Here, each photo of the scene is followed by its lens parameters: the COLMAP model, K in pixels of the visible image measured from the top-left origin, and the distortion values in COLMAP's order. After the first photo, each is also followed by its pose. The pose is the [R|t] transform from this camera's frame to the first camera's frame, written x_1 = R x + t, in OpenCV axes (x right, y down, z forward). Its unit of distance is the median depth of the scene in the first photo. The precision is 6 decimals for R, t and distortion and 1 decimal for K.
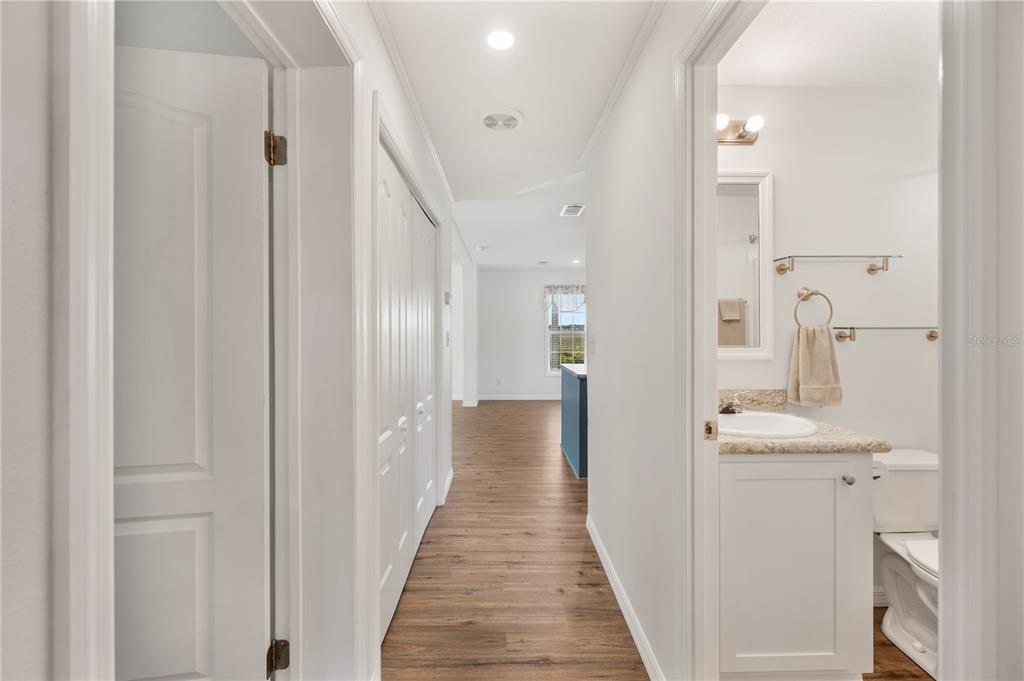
lens RADIAL K [[406.6, 0, 510.6], [0, 406.6, 329.7], [0, 0, 1]] dist [0.001908, -0.002416]
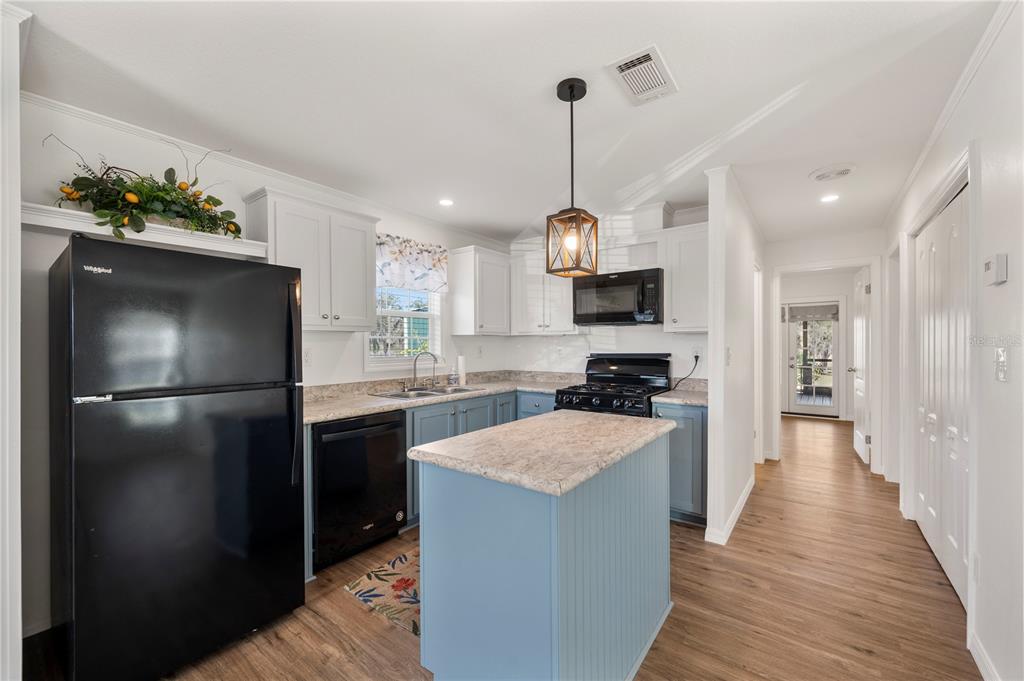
lens RADIAL K [[406.6, 0, 511.9], [0, 406.6, 346.1], [0, 0, 1]] dist [0.001908, -0.002416]
pose [[-0.792057, 0.001919, 0.610444, -0.001490], [0.004382, 0.999987, 0.002543, 0.000064], [-0.610431, 0.004689, -0.792056, 0.734532]]
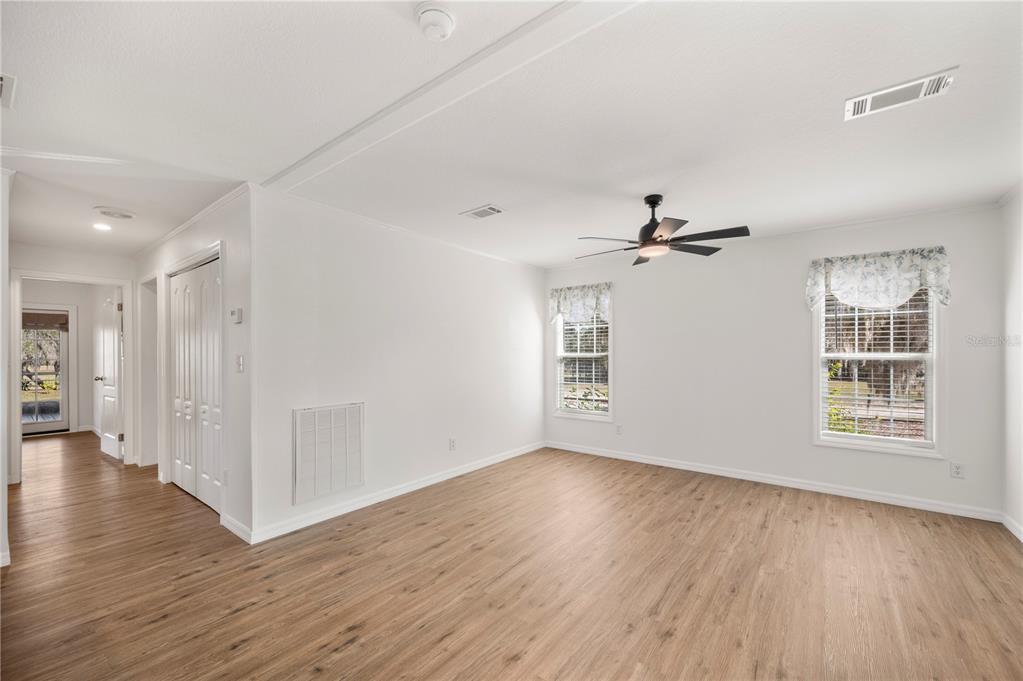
lens RADIAL K [[406.5, 0, 511.8], [0, 406.5, 351.3], [0, 0, 1]] dist [-0.003774, -0.000407]
pose [[-0.617493, 0.002424, -0.786573, 0.072782], [0.006932, 0.999973, -0.002360, 0.001467], [0.786546, -0.006910, -0.617493, 0.876002]]
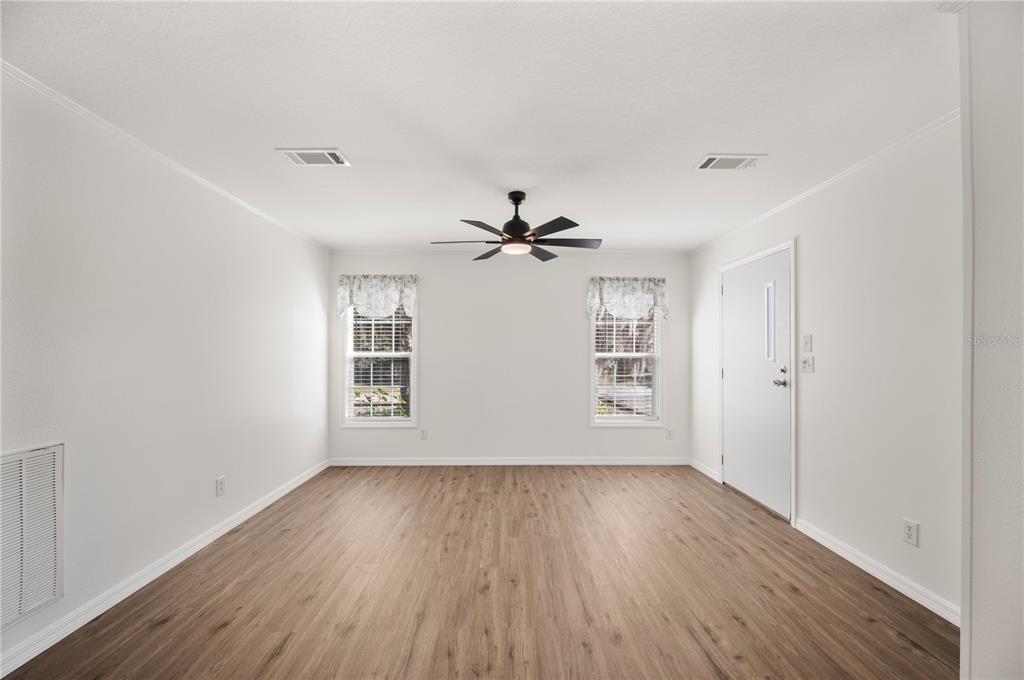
lens RADIAL K [[406.6, 0, 515.0], [0, 406.6, 349.7], [0, 0, 1]] dist [0.001908, -0.002416]
pose [[0.015408, -0.001116, -0.999881, 0.065182], [0.001816, 0.999998, -0.001088, 0.000986], [0.999880, -0.001799, 0.015410, 0.733763]]
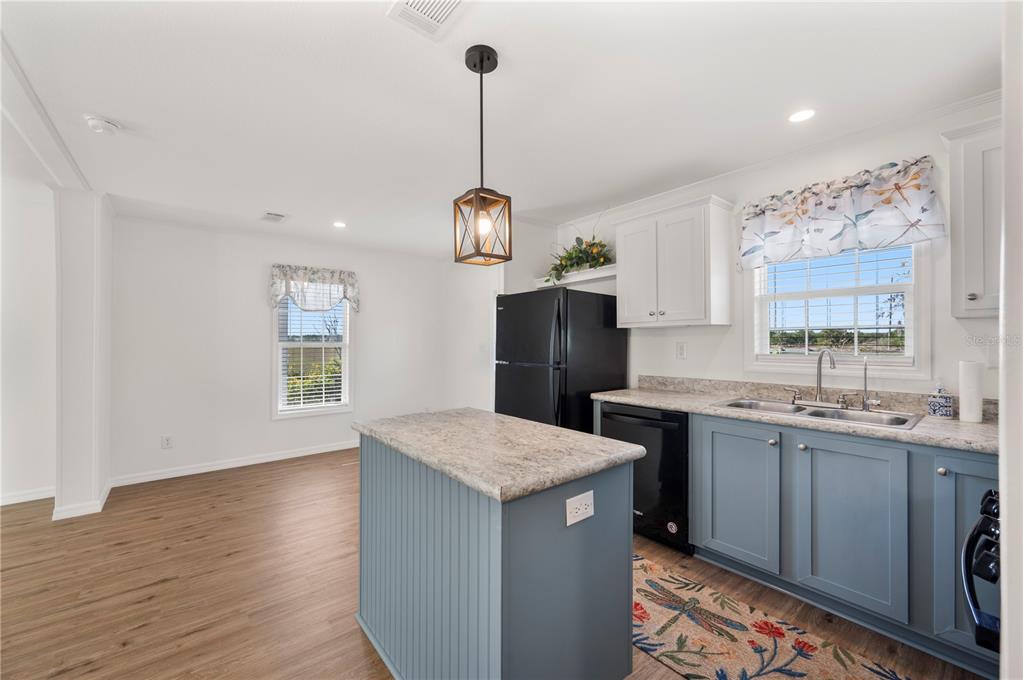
lens RADIAL K [[406.2, 0, 512.5], [0, 406.2, 338.6], [0, 0, 1]] dist [0.001908, -0.002416]
pose [[0.780454, 0.003474, 0.625203, -0.008790], [0.001436, 0.999972, -0.007350, 0.001144], [-0.625211, 0.006634, 0.780427, 0.345556]]
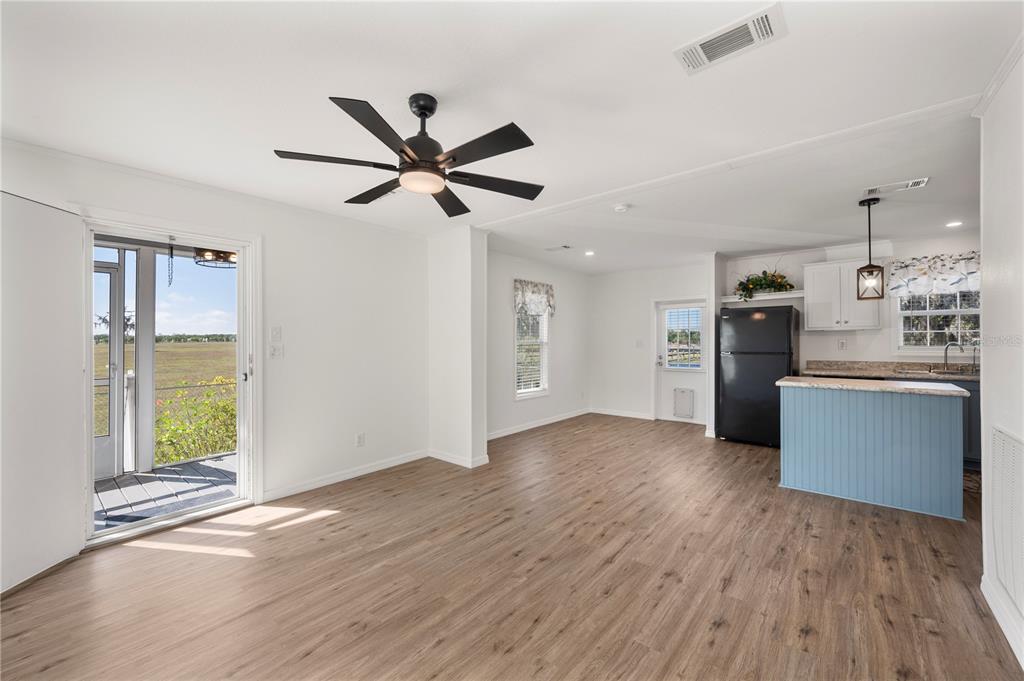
lens RADIAL K [[406.6, 0, 509.6], [0, 406.6, 341.1], [0, 0, 1]] dist [0.001908, -0.002416]
pose [[0.654243, -0.002371, 0.756280, -0.480721], [0.002417, 0.999997, 0.001044, 0.002685], [-0.756280, 0.001145, 0.654247, 0.531262]]
